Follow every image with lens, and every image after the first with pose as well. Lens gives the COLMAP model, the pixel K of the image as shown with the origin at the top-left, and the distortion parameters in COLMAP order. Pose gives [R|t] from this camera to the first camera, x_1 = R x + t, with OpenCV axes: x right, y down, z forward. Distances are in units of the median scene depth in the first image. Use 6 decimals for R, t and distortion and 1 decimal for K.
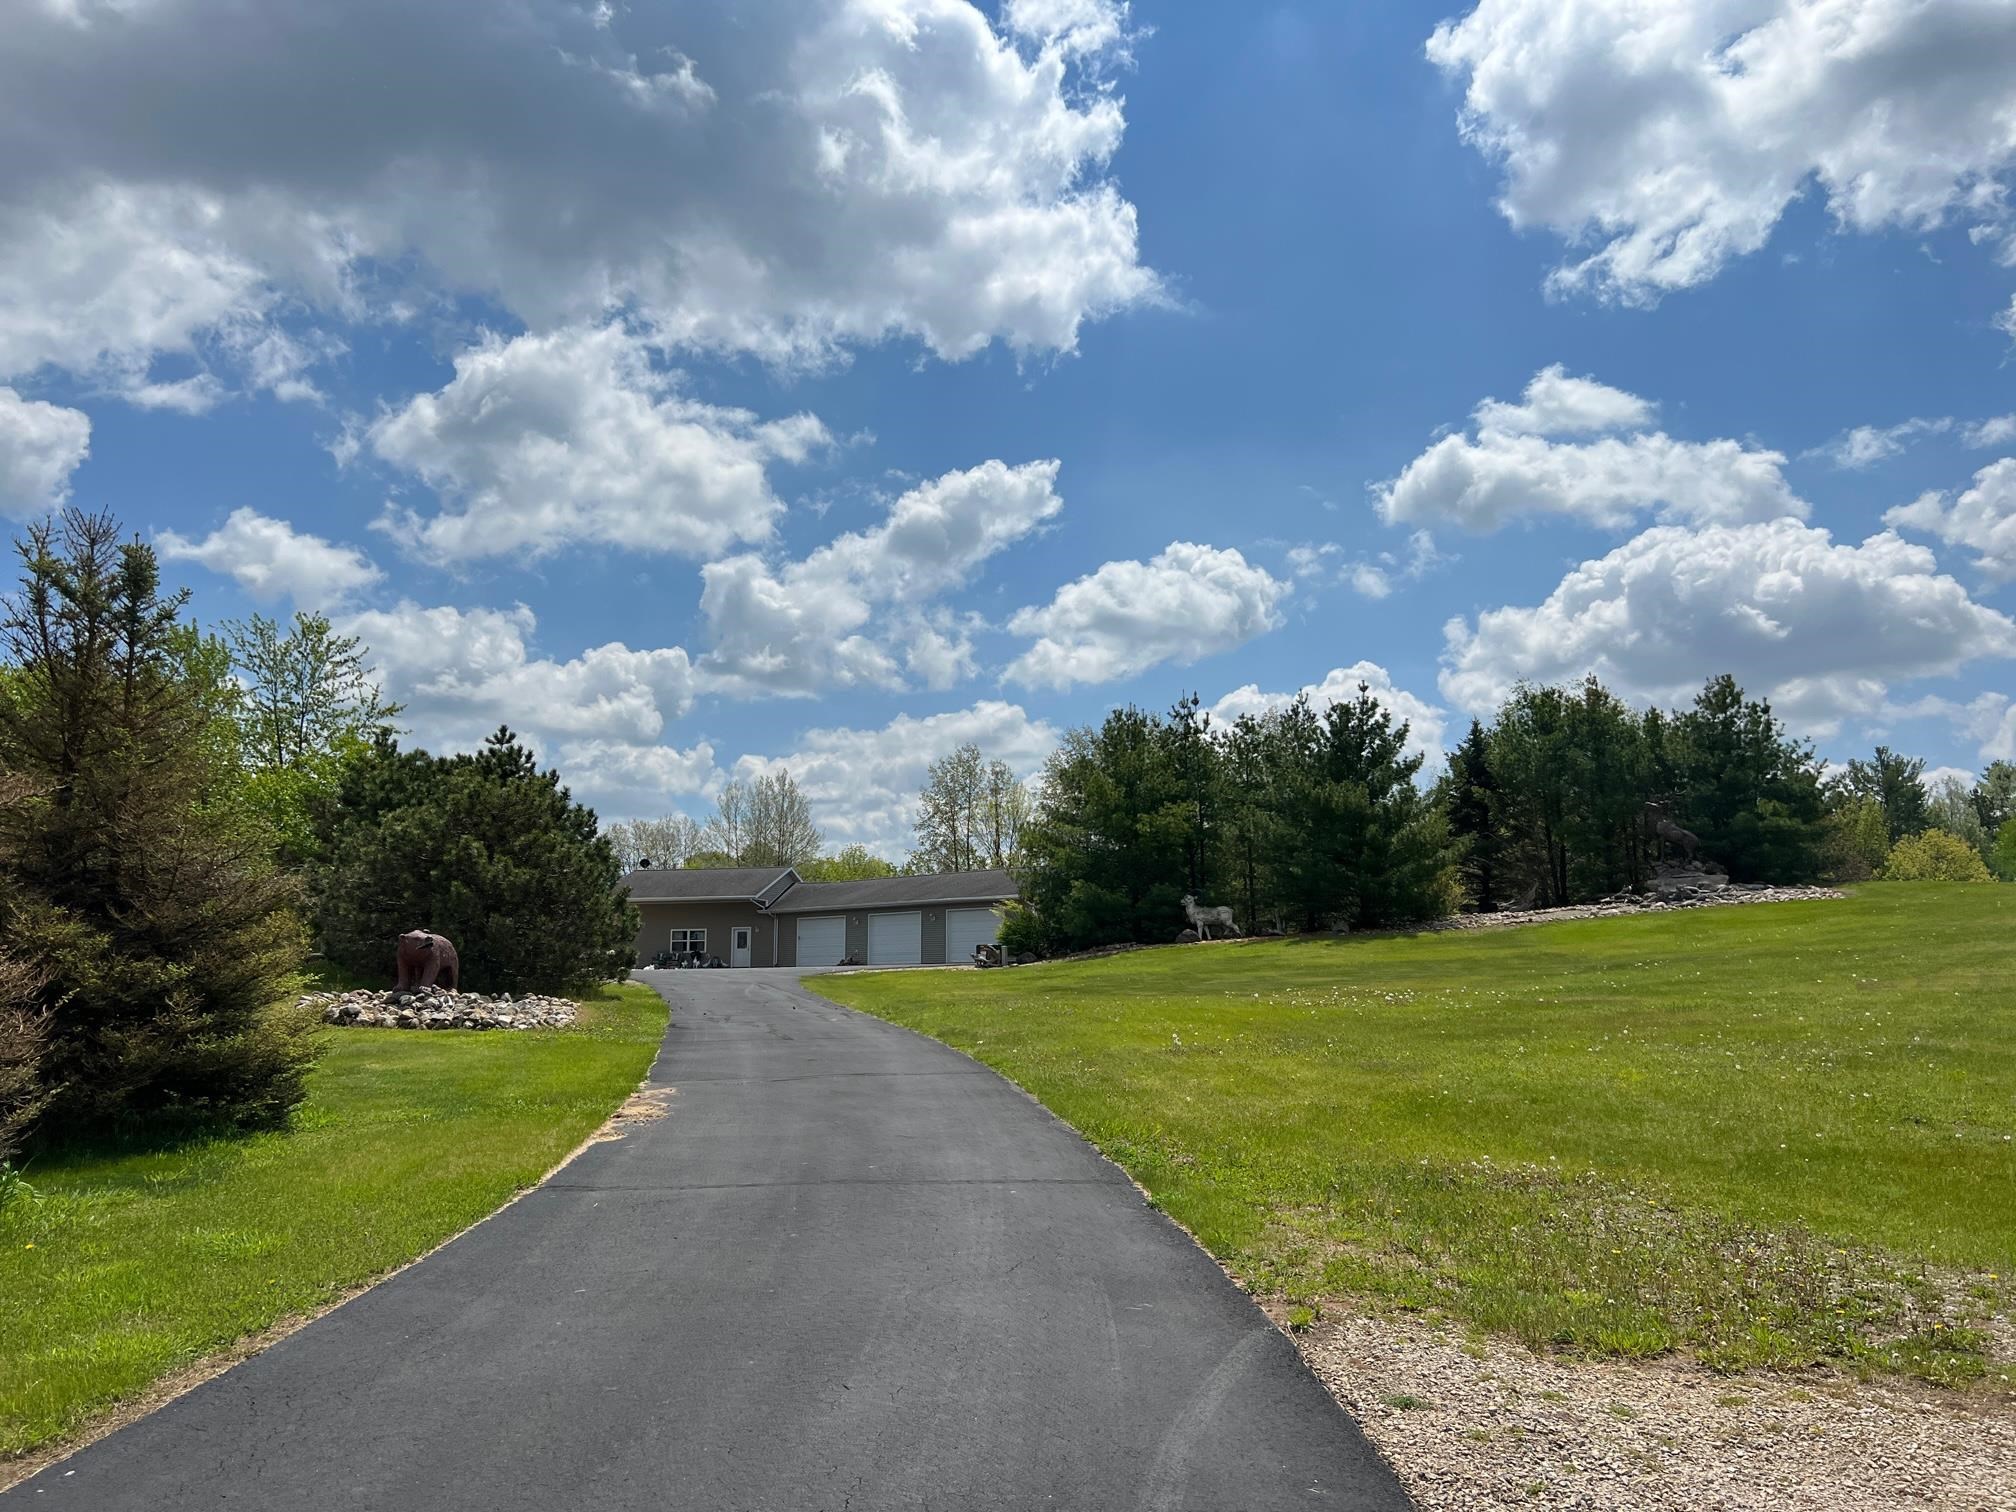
lens RADIAL K [[1520.6, 0, 1014.1], [0, 1520.6, 756.3], [0, 0, 1]] dist [0.004328, 0.000106]
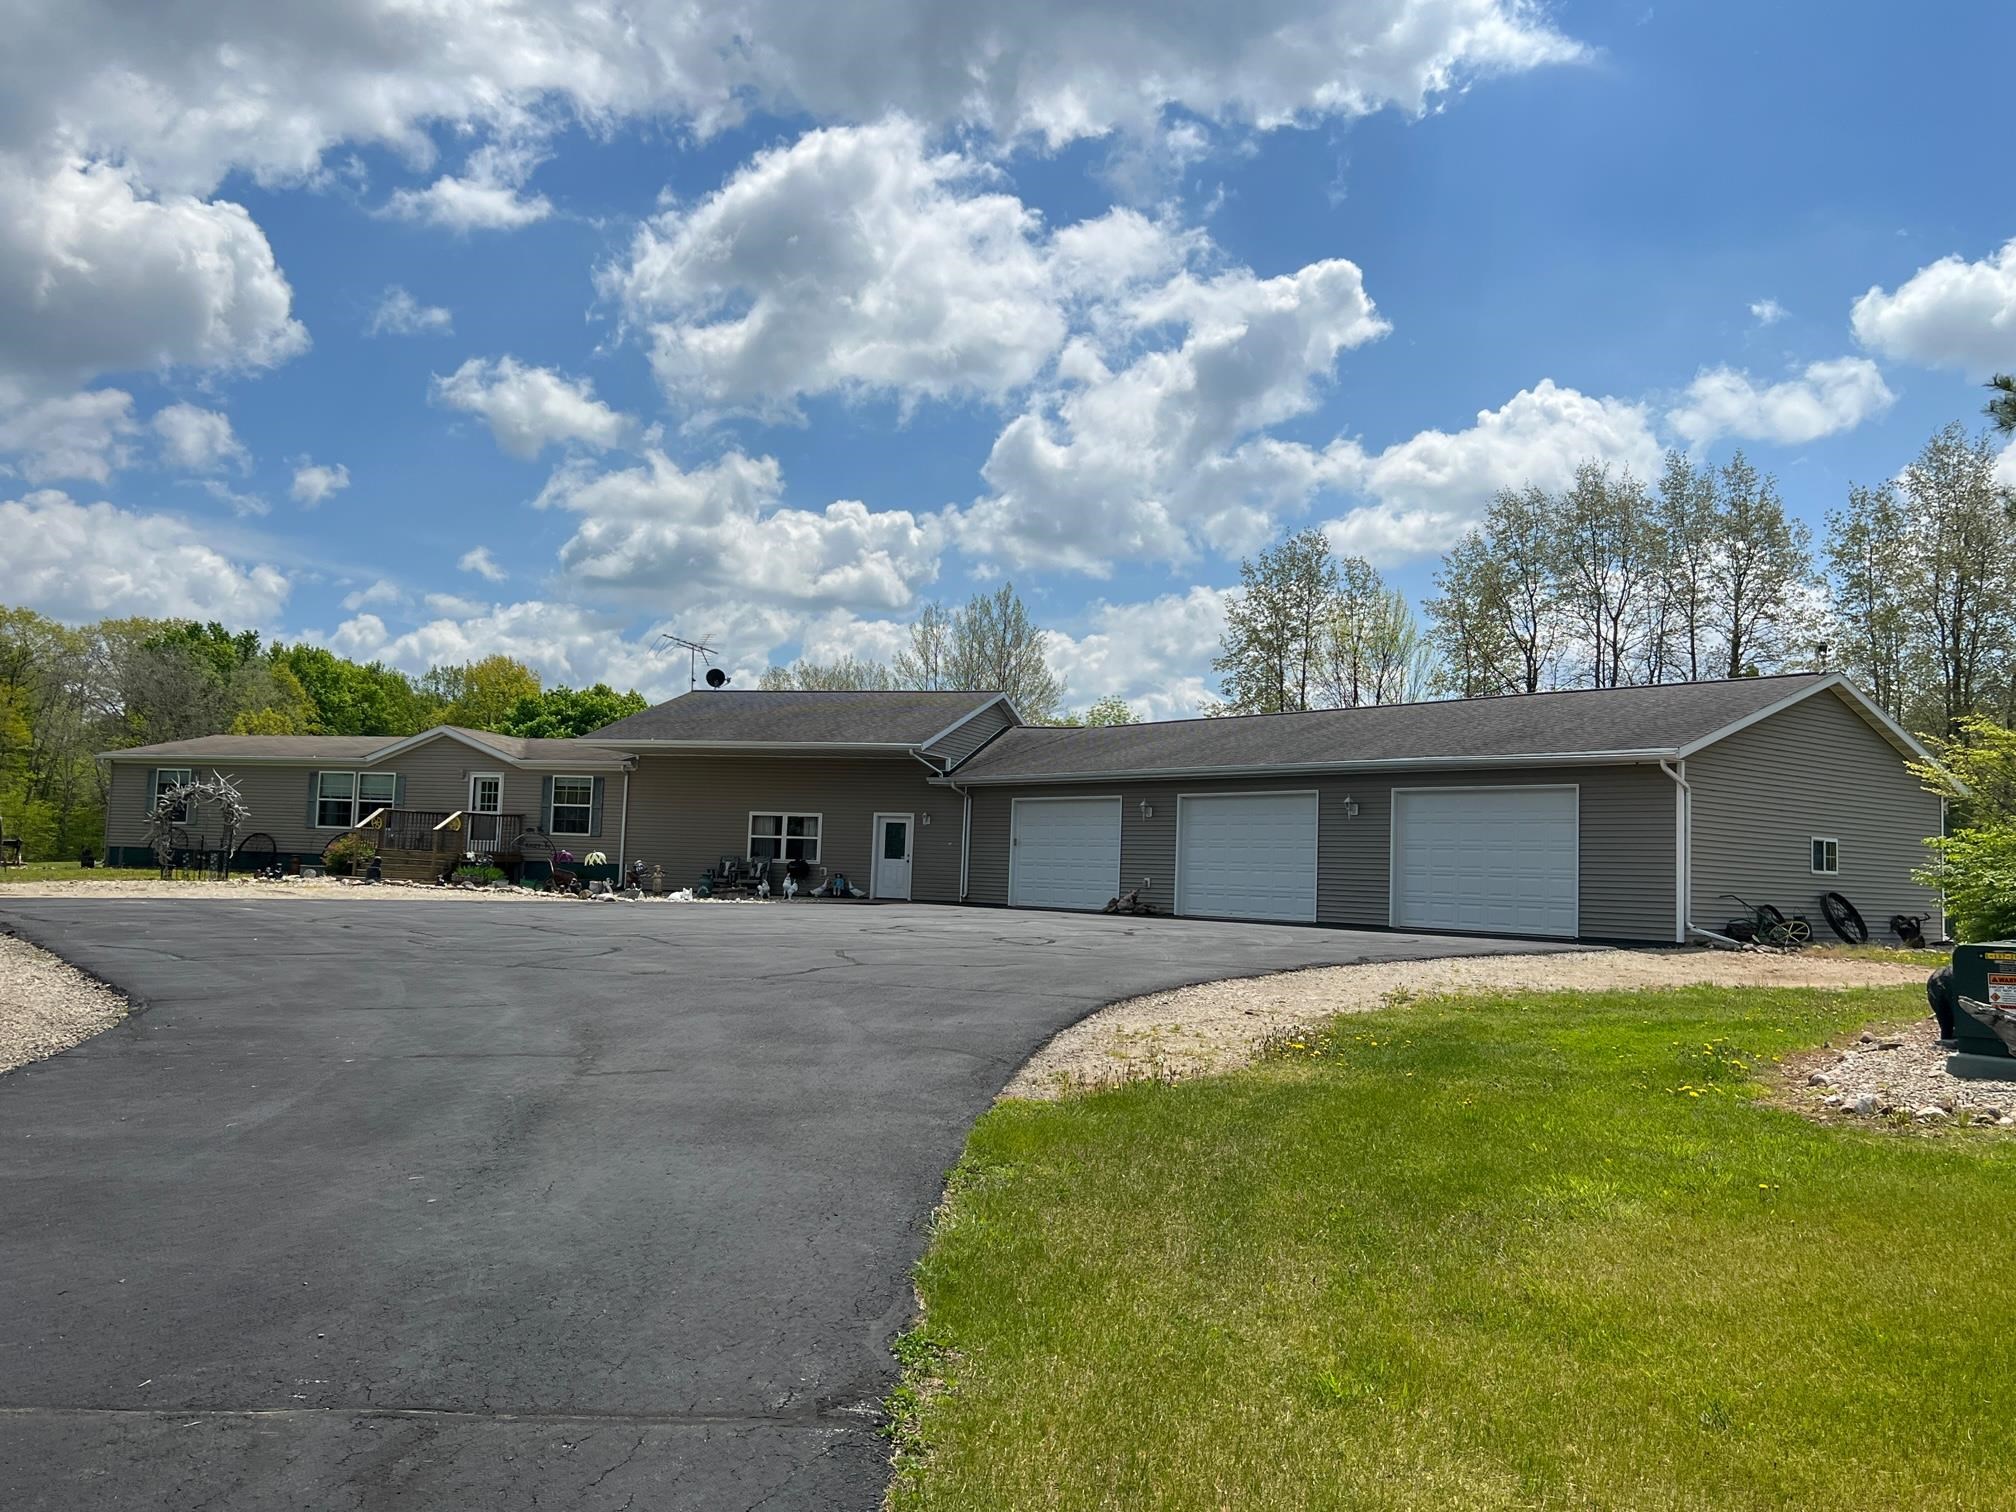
lens RADIAL K [[1702.2, 0, 1008.2], [0, 1702.2, 754.3], [0, 0, 1]] dist [0.003389, 0.000356]
pose [[0.987747, 0.039375, -0.151012, -0.068512], [-0.028840, 0.997036, 0.071328, 0.056875], [0.153373, -0.066099, 0.985955, 0.500242]]
